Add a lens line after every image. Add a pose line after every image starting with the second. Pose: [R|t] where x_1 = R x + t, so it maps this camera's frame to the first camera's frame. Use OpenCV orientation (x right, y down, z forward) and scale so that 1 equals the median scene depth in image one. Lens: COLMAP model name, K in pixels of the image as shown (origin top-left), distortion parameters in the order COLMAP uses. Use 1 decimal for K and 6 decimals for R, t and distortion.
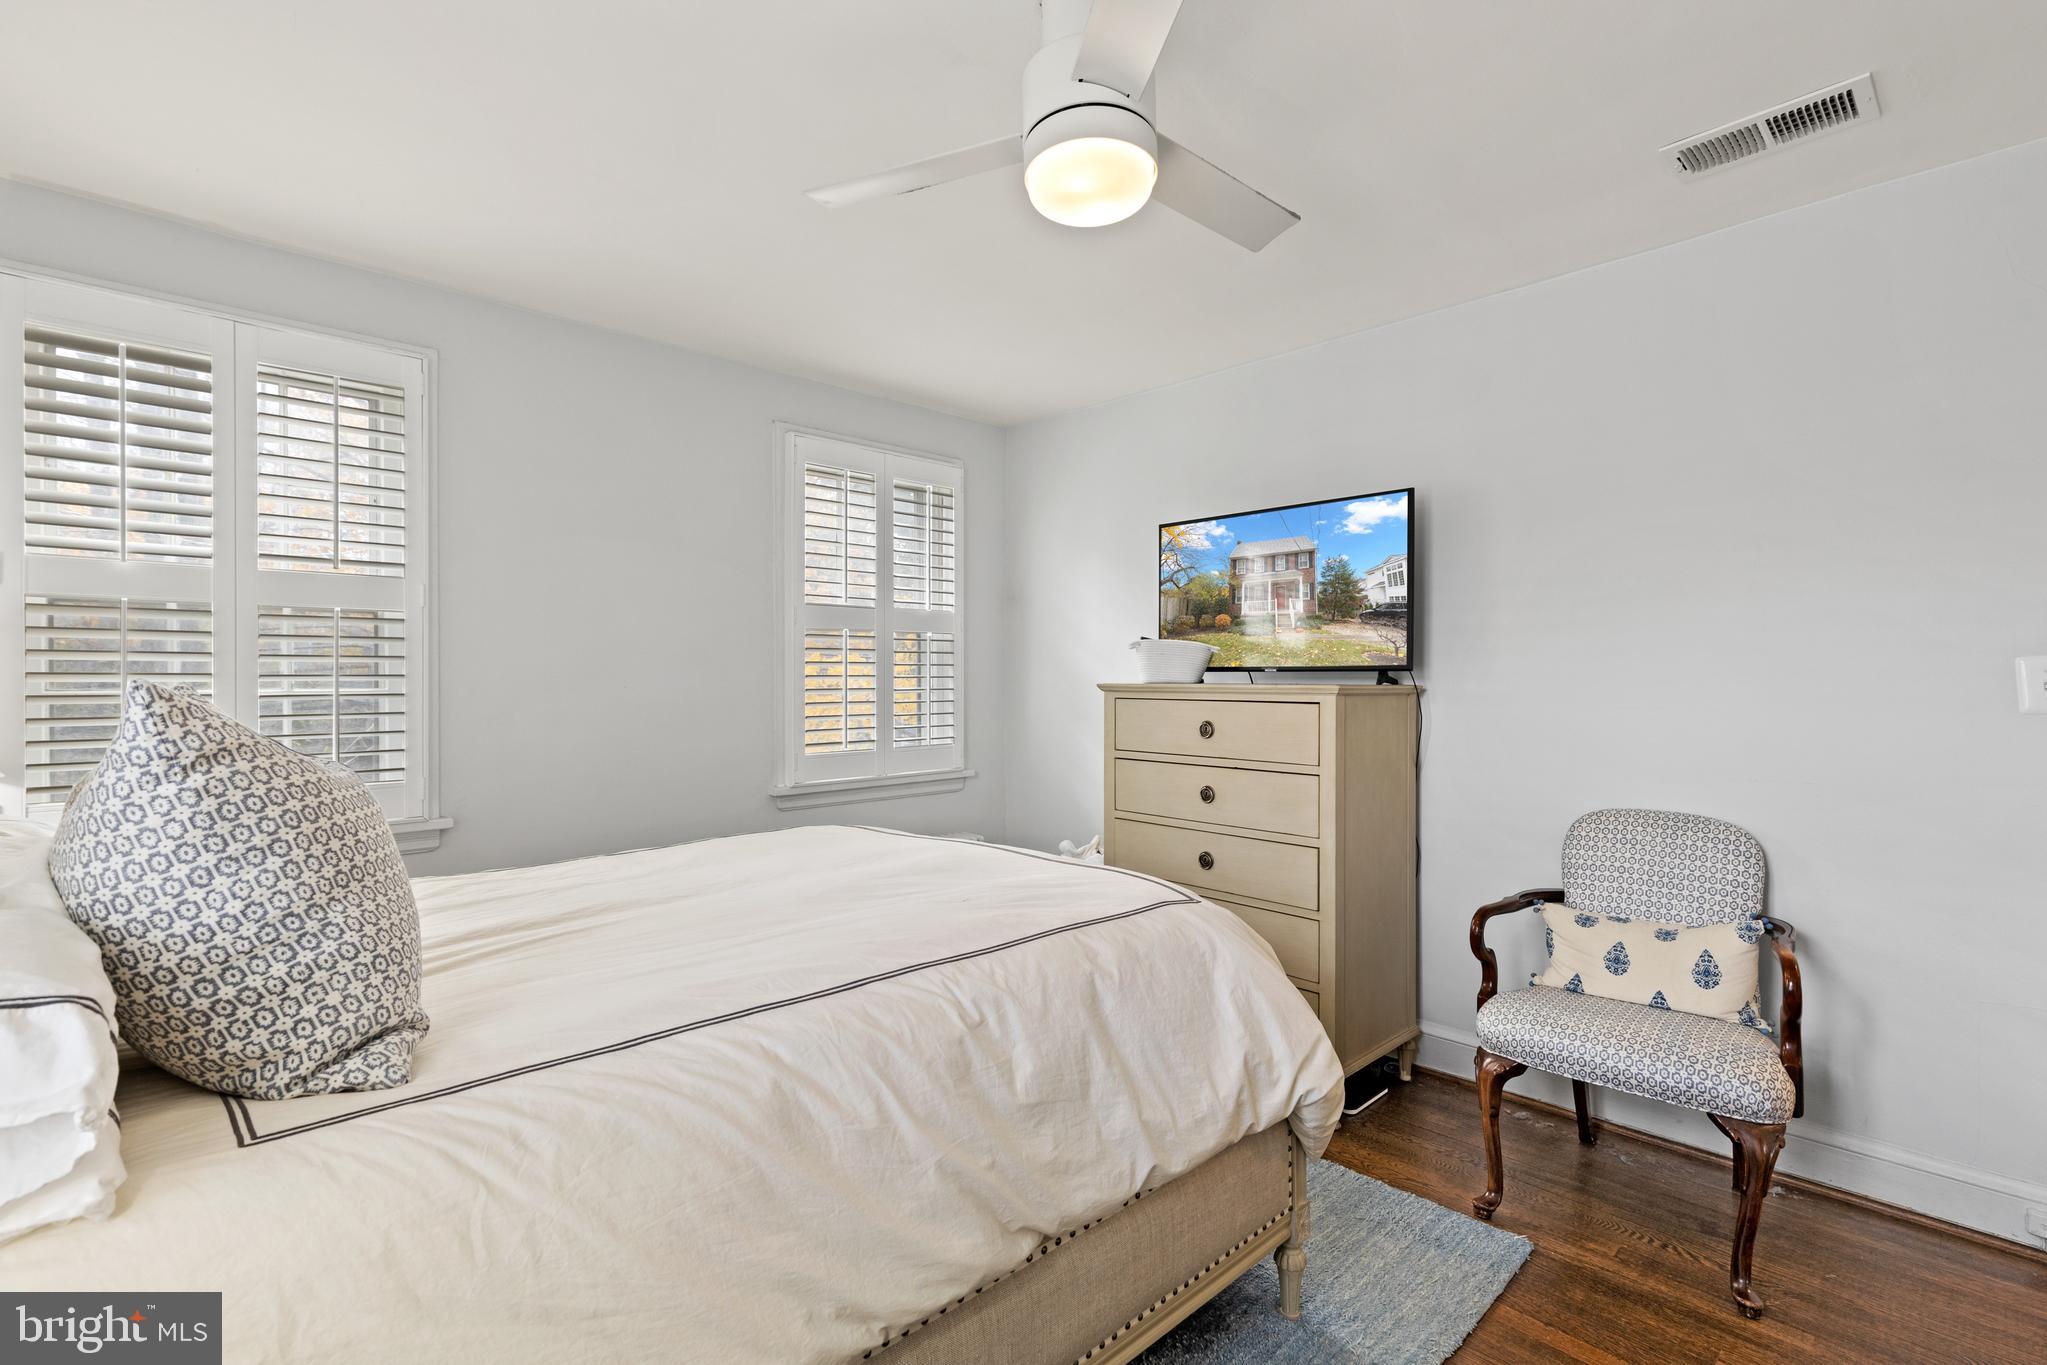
lens RADIAL K [[925.1, 0, 1027.1], [0, 925.1, 681.1], [0, 0, 1]] dist [0.007270, -0.000238]
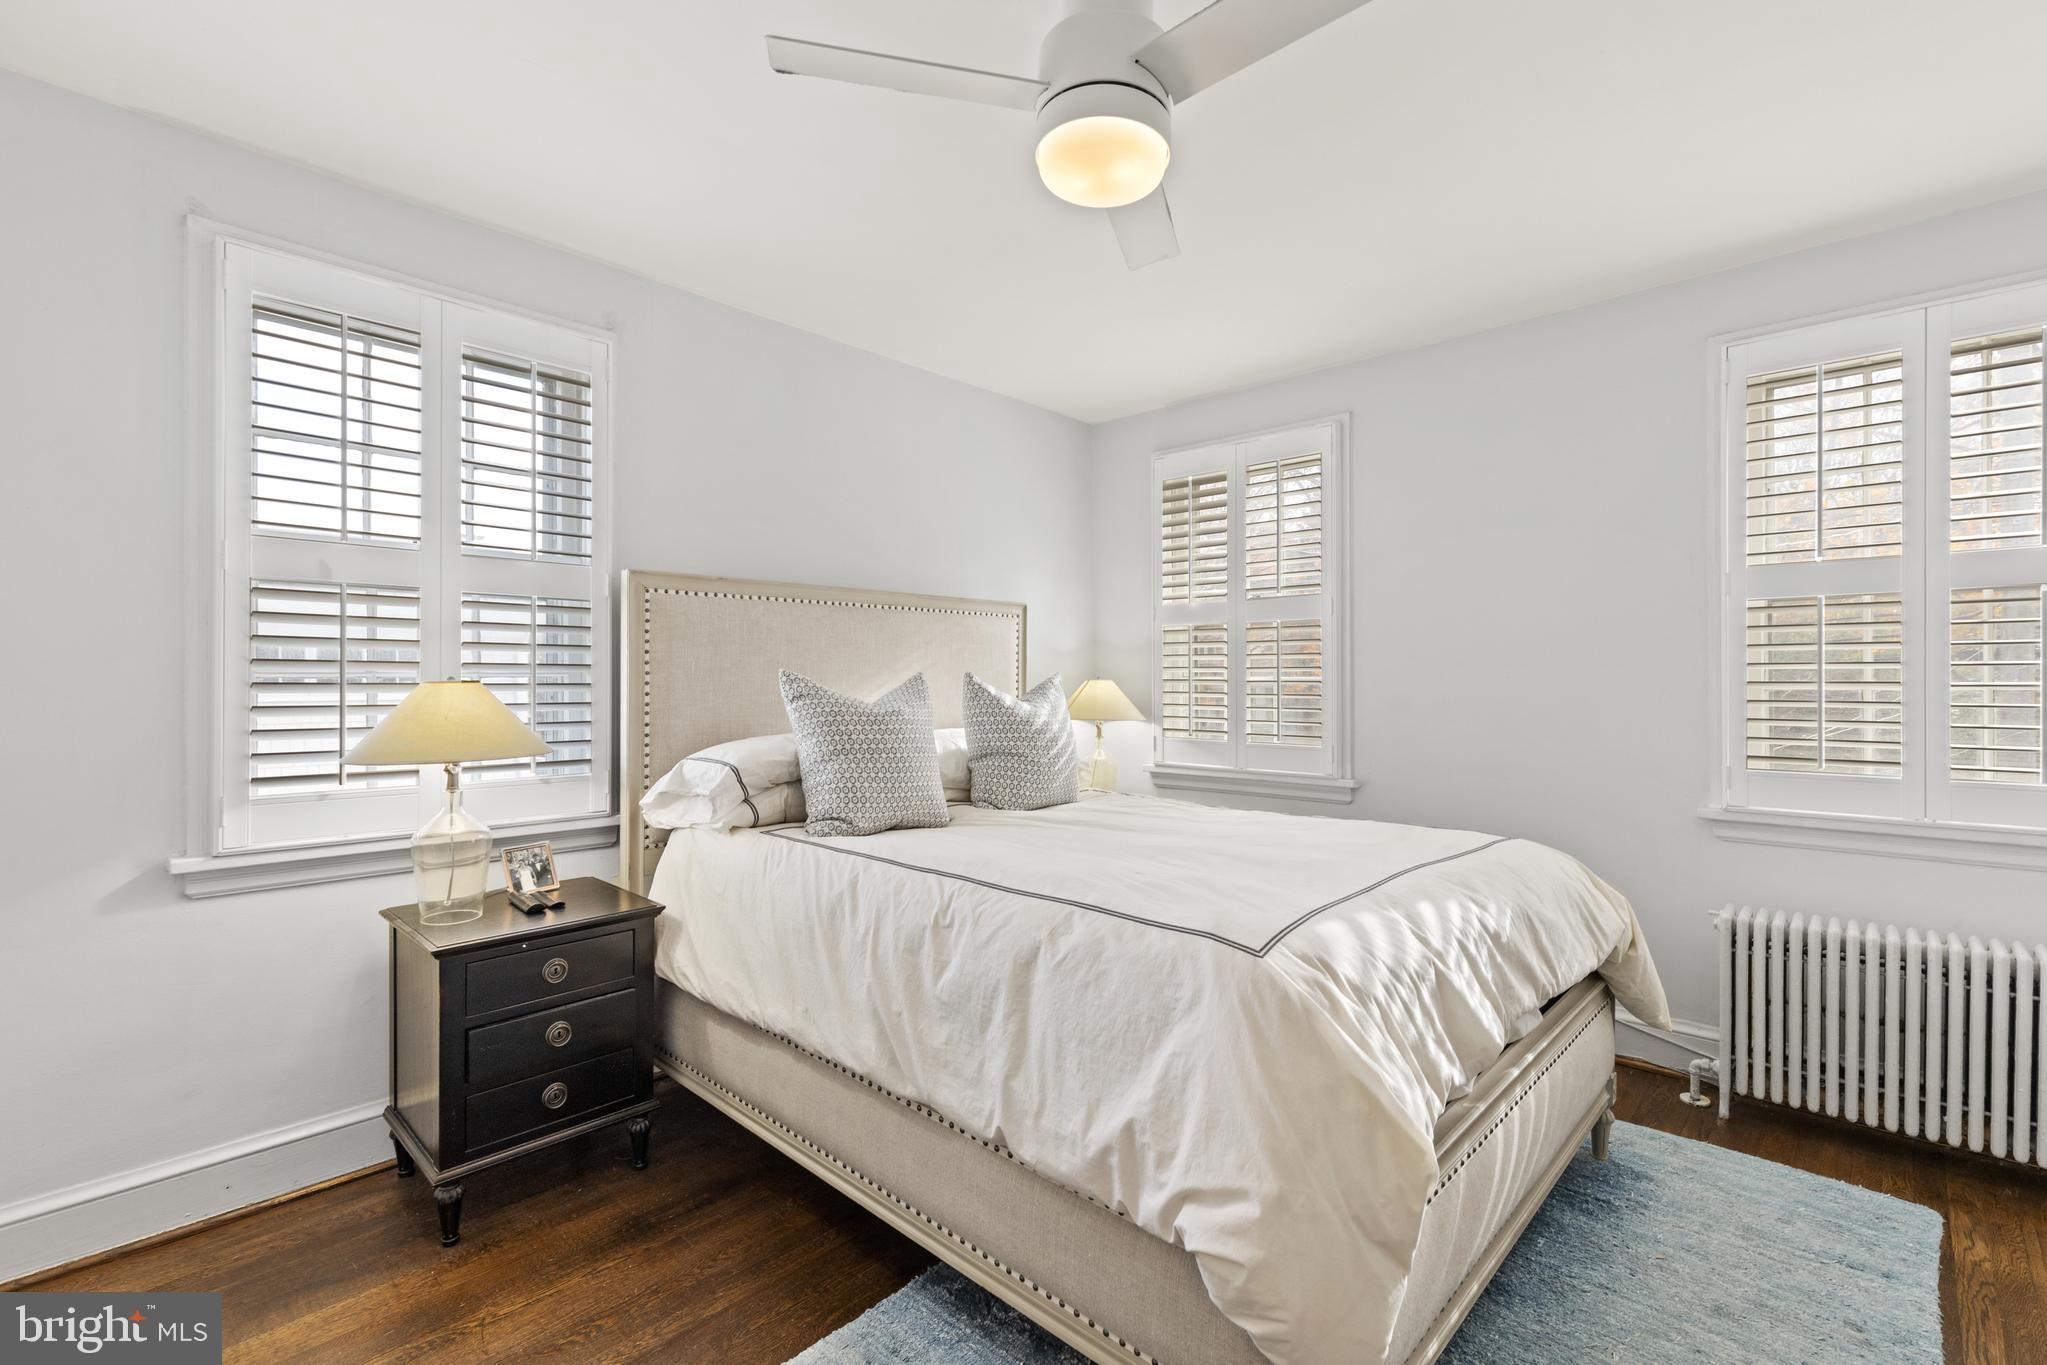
lens RADIAL K [[925.1, 0, 1042.8], [0, 925.1, 681.7], [0, 0, 1]] dist [0.007270, -0.000238]
pose [[0.049147, 0.010218, -0.998739, 0.727025], [0.000167, 0.999948, 0.010238, 0.002022], [0.998792, -0.000670, 0.049142, 0.607447]]
